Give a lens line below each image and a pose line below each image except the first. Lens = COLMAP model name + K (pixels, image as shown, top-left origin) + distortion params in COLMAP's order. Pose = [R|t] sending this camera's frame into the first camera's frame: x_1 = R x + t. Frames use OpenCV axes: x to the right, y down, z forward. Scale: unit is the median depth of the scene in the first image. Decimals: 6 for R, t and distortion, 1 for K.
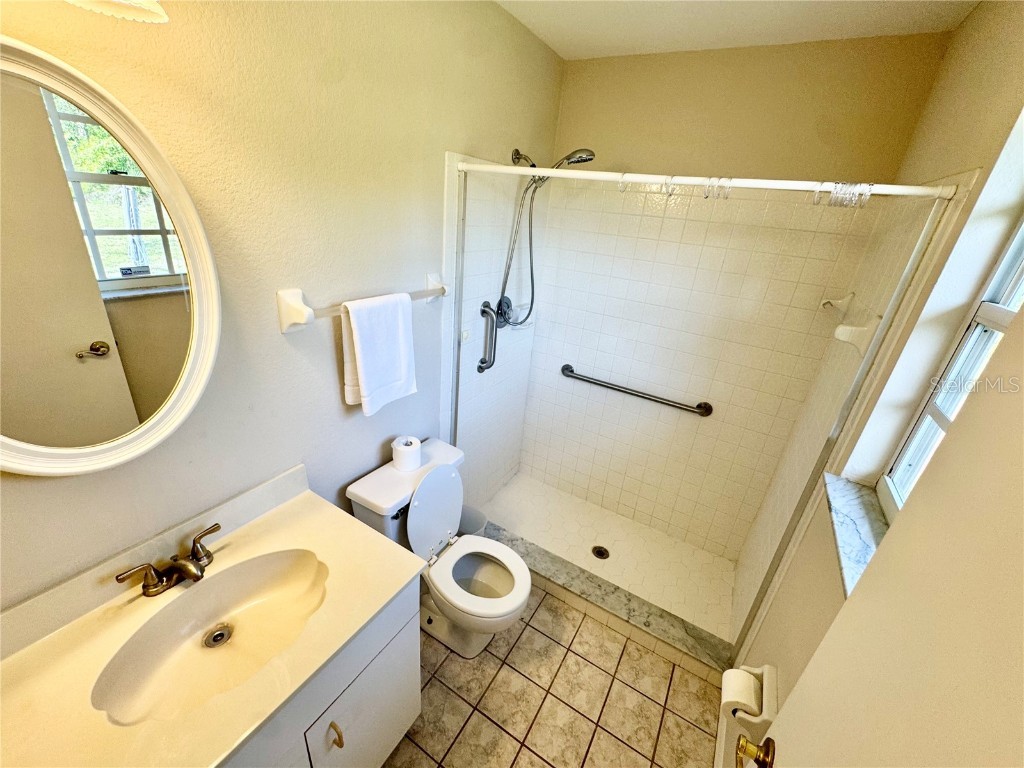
lens RADIAL K [[411.0, 0, 511.3], [0, 411.0, 384.7], [0, 0, 1]] dist [-0.003894, 0.000615]
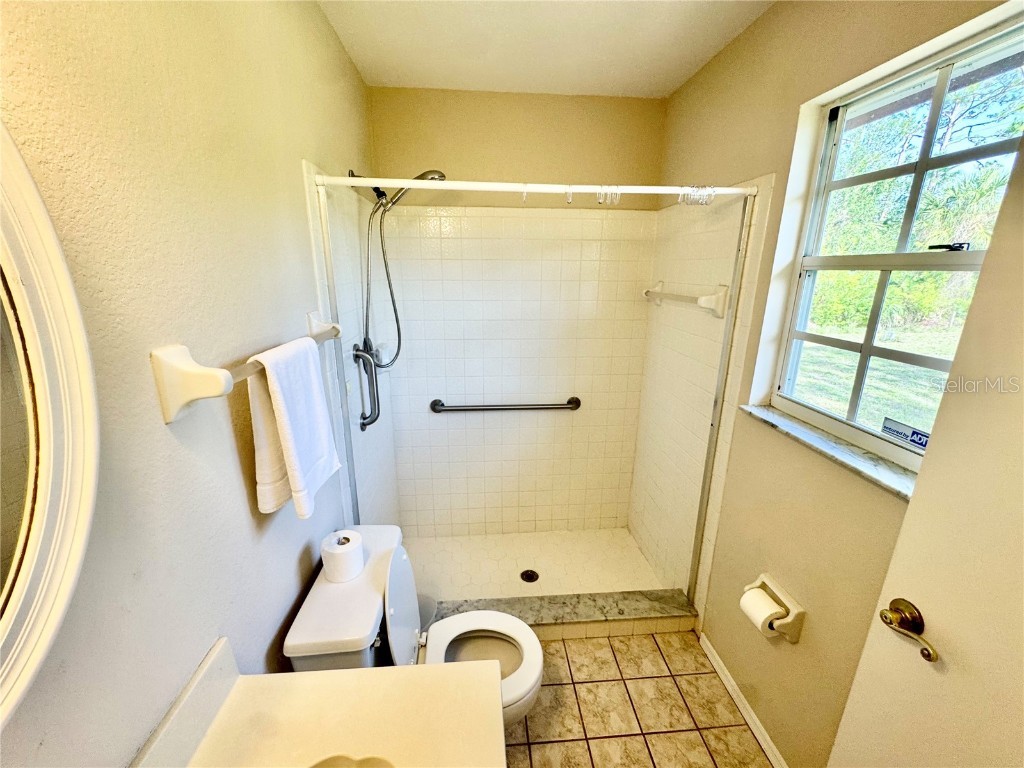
lens RADIAL K [[411.0, 0, 511.3], [0, 411.0, 384.7], [0, 0, 1]] dist [-0.003894, 0.000615]
pose [[0.811877, -0.234001, 0.534882, -0.328255], [0.290153, 0.956730, -0.021860, -0.018025], [-0.506623, 0.172946, 0.844644, 0.187715]]
